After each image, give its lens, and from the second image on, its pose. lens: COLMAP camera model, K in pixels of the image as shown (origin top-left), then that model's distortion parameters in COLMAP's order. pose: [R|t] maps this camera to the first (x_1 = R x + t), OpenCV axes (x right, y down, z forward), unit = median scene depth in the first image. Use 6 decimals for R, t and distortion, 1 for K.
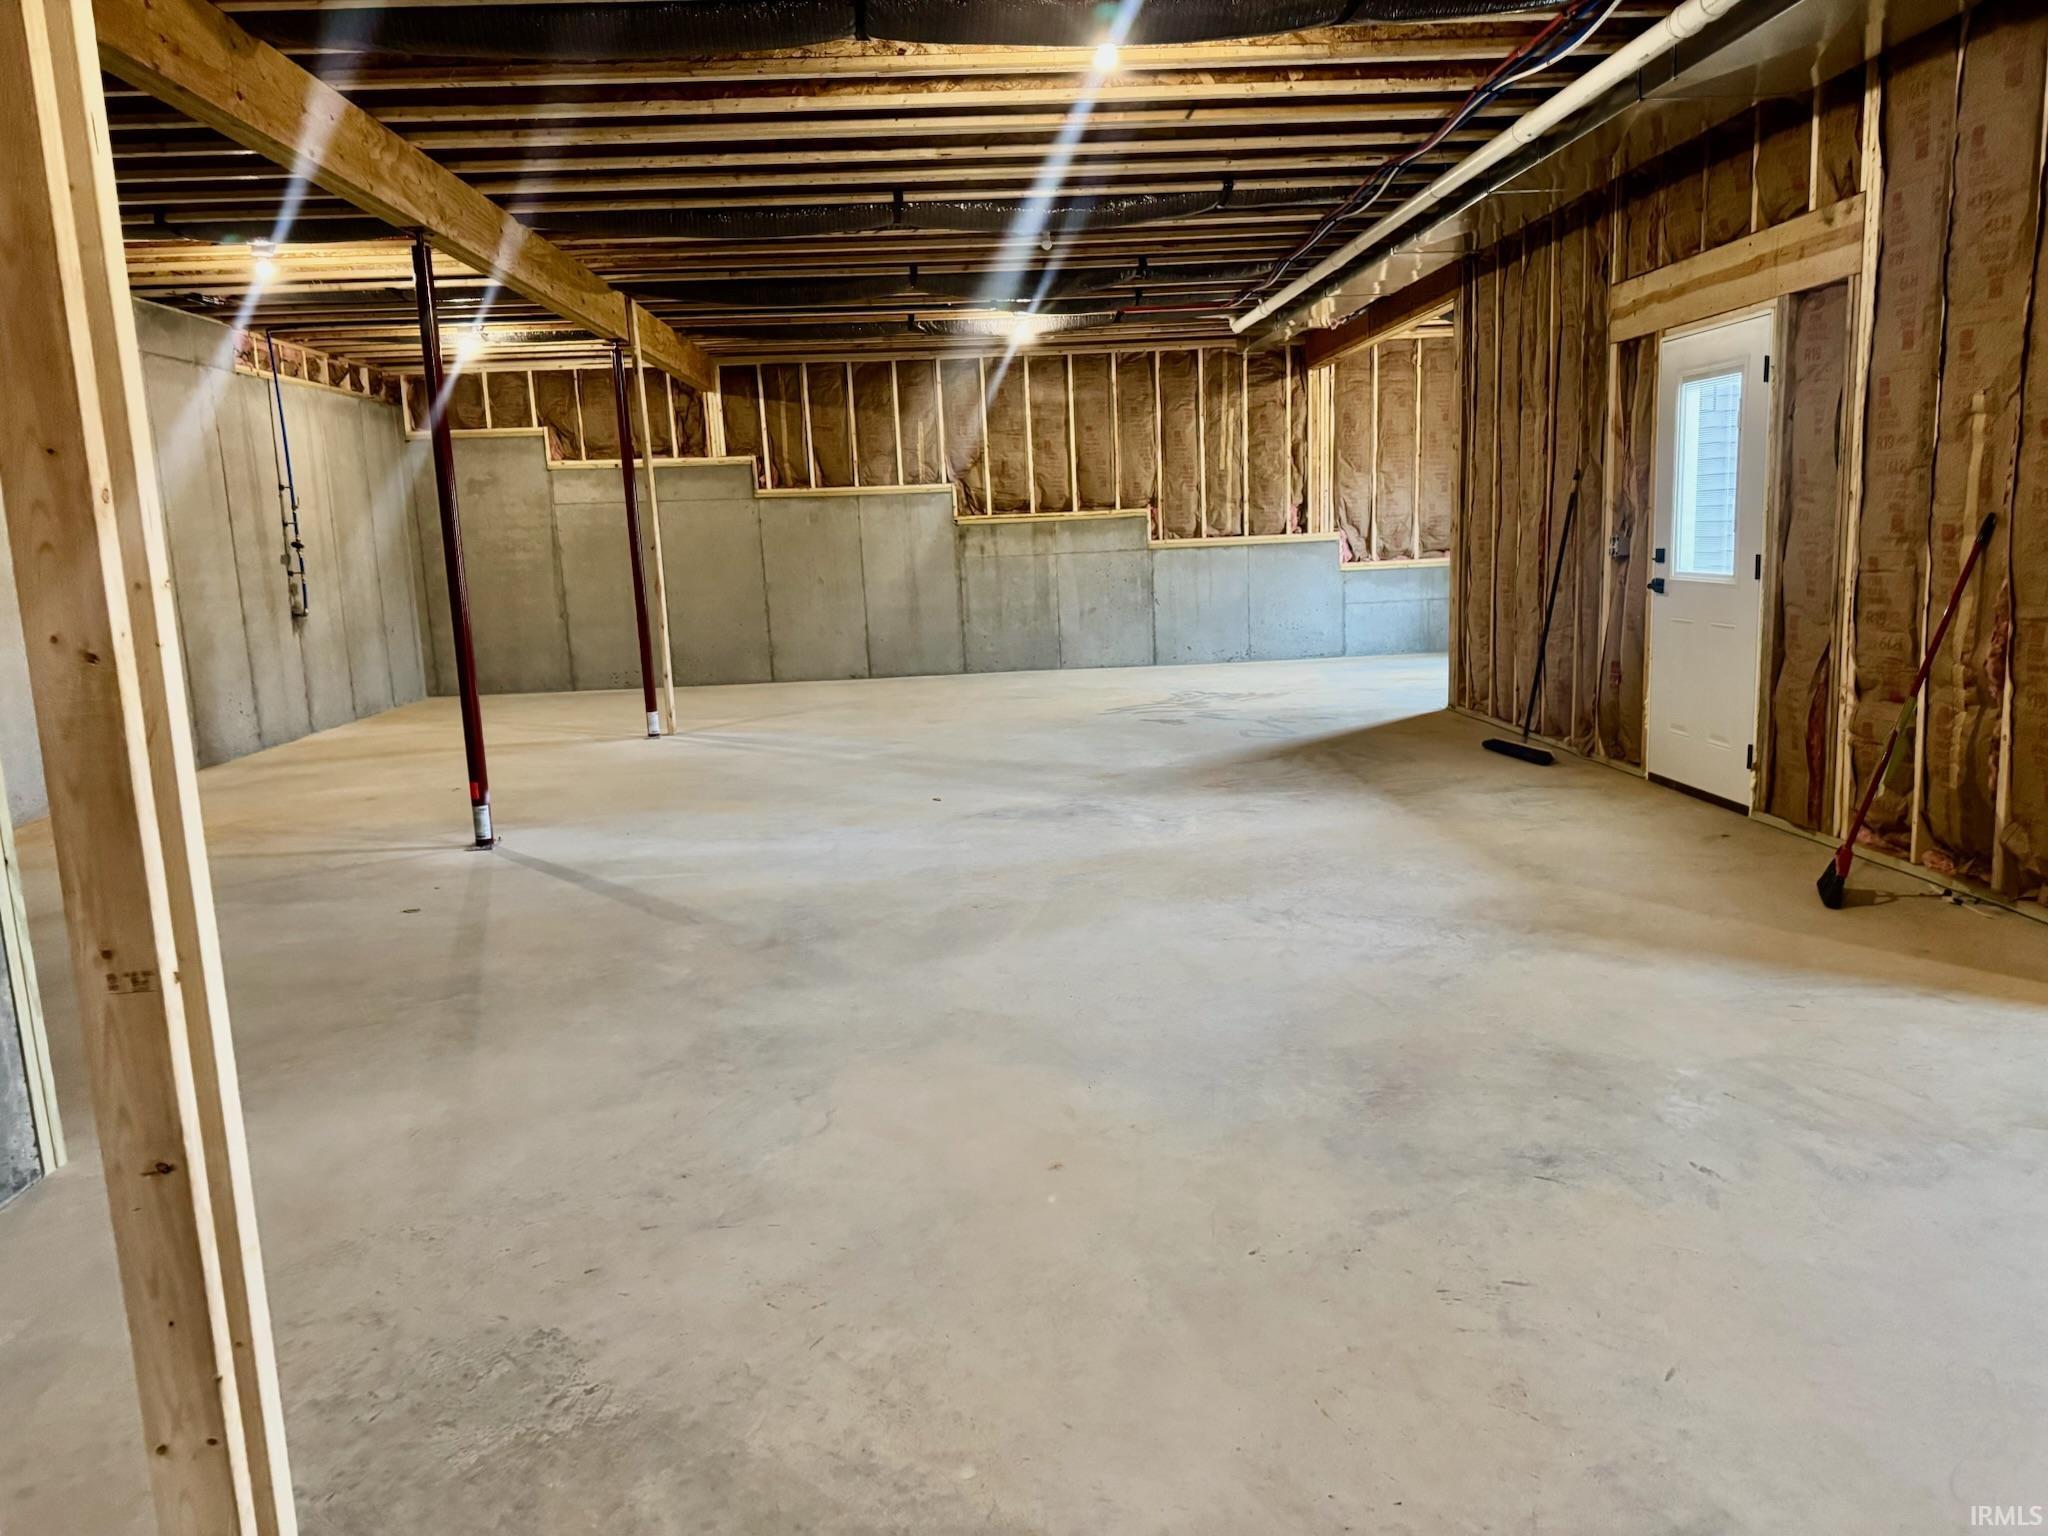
lens RADIAL K [[1473.6, 0, 1023.7], [0, 1473.6, 769.4], [0, 0, 1]] dist [0.062248, -0.056650]
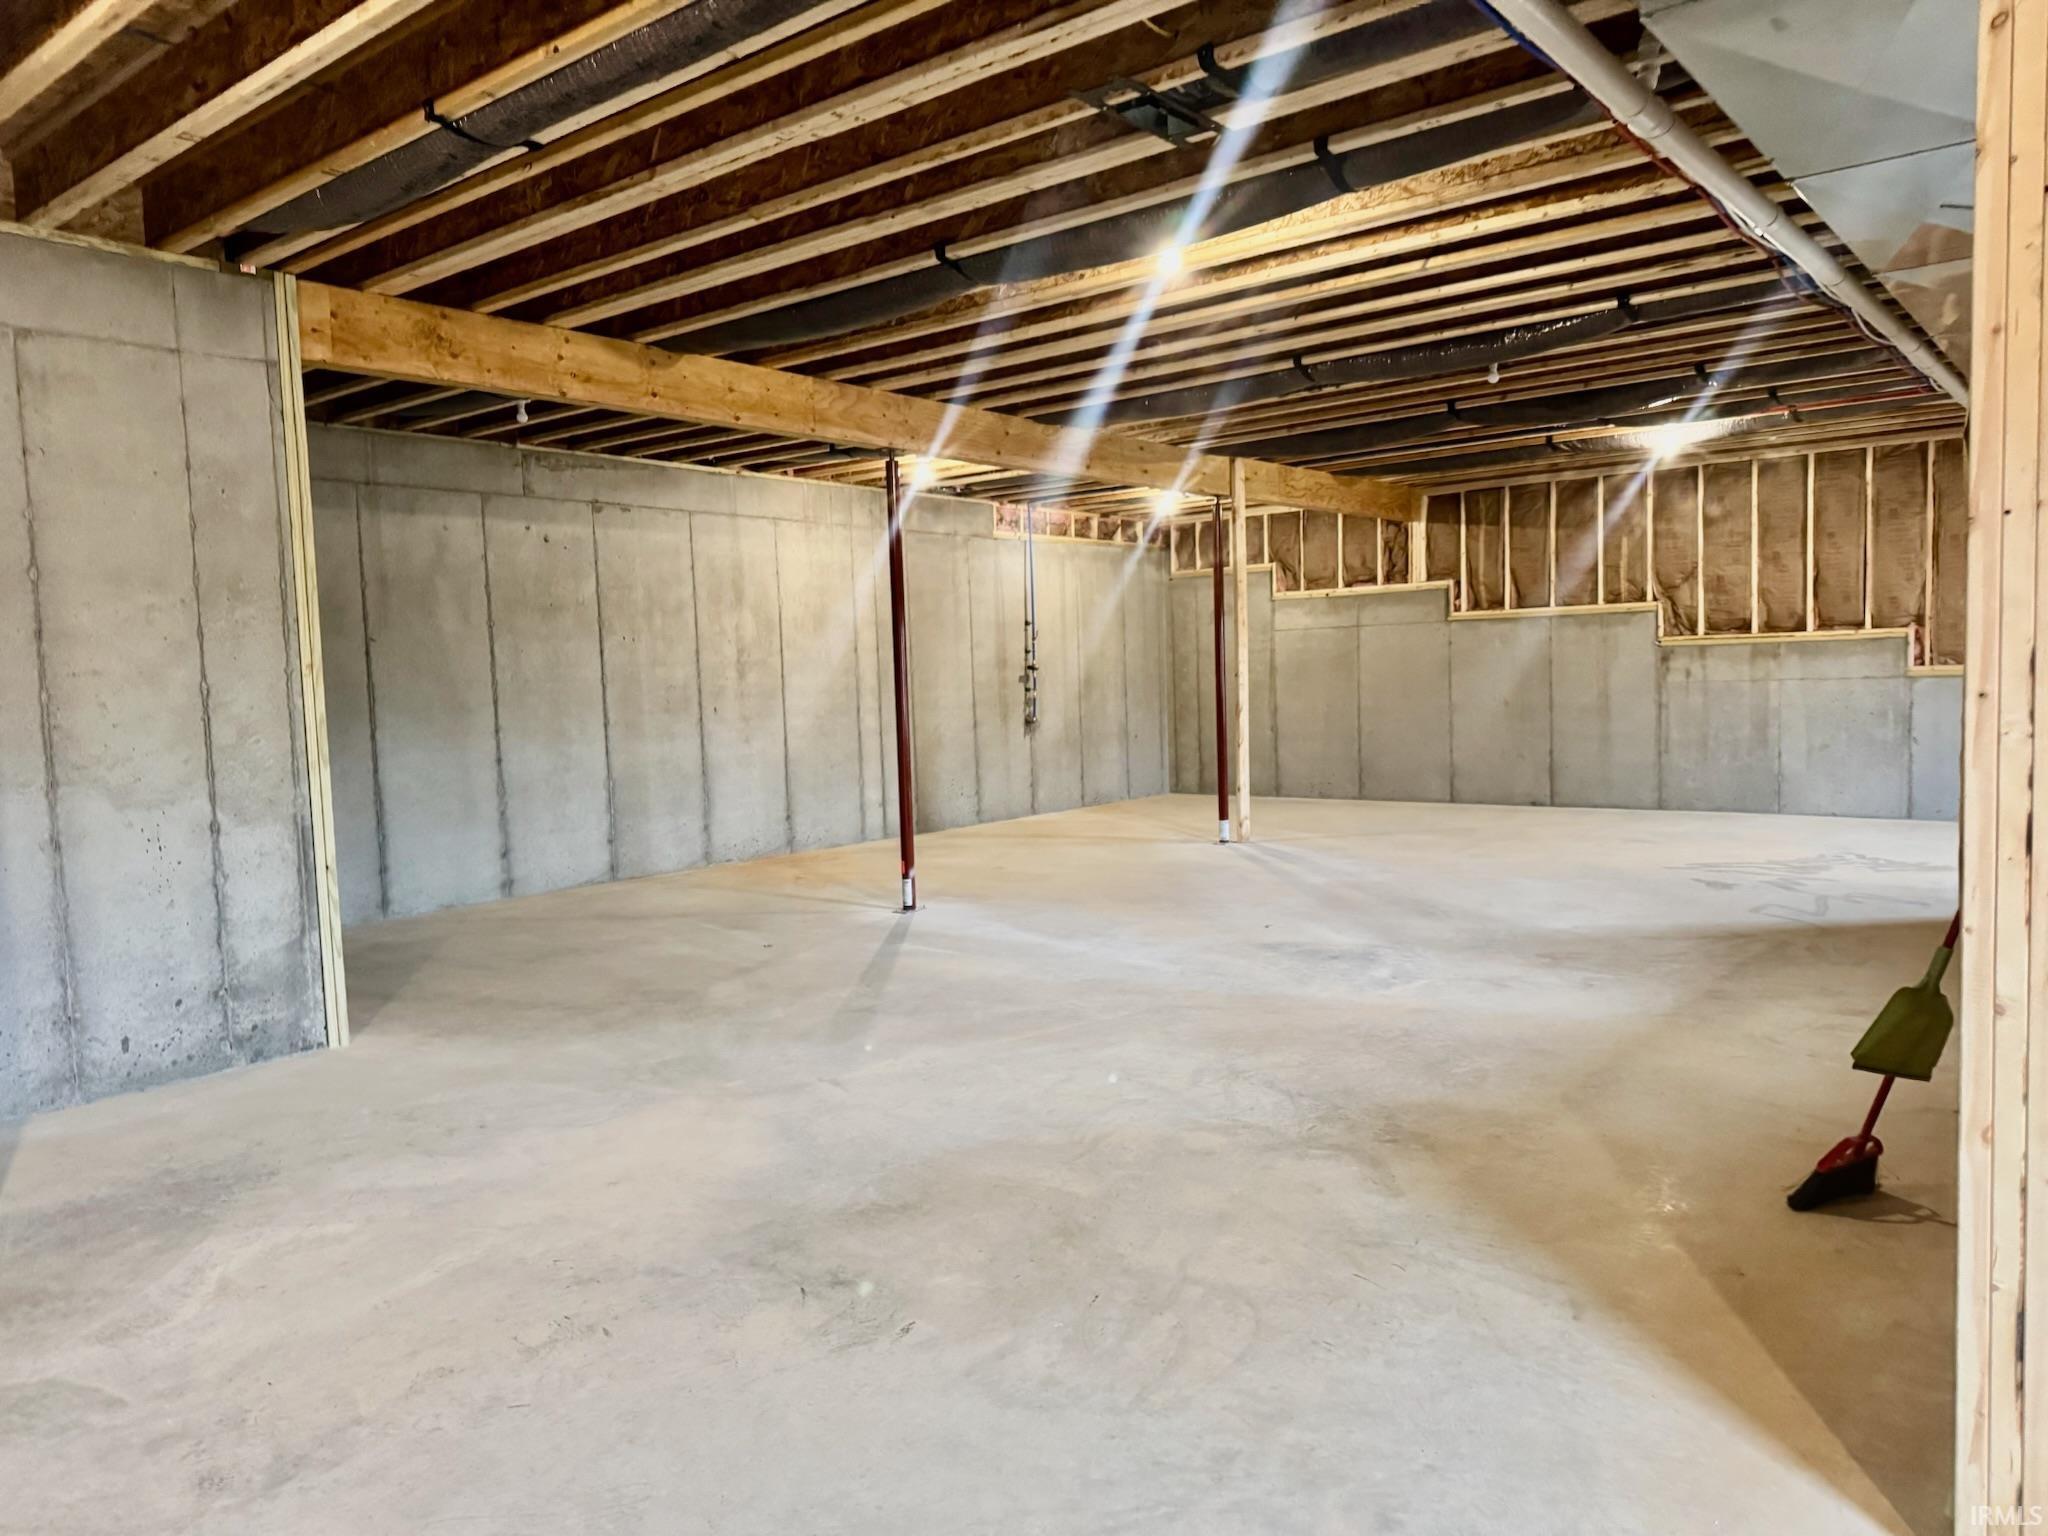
lens RADIAL K [[1473.6, 0, 1014.5], [0, 1473.6, 774.4], [0, 0, 1]] dist [0.062248, -0.056650]
pose [[0.723265, 0.064406, -0.687561, 0.351102], [-0.105333, 0.994280, -0.017665, -0.032898], [0.682490, 0.085199, 0.725912, 0.073080]]
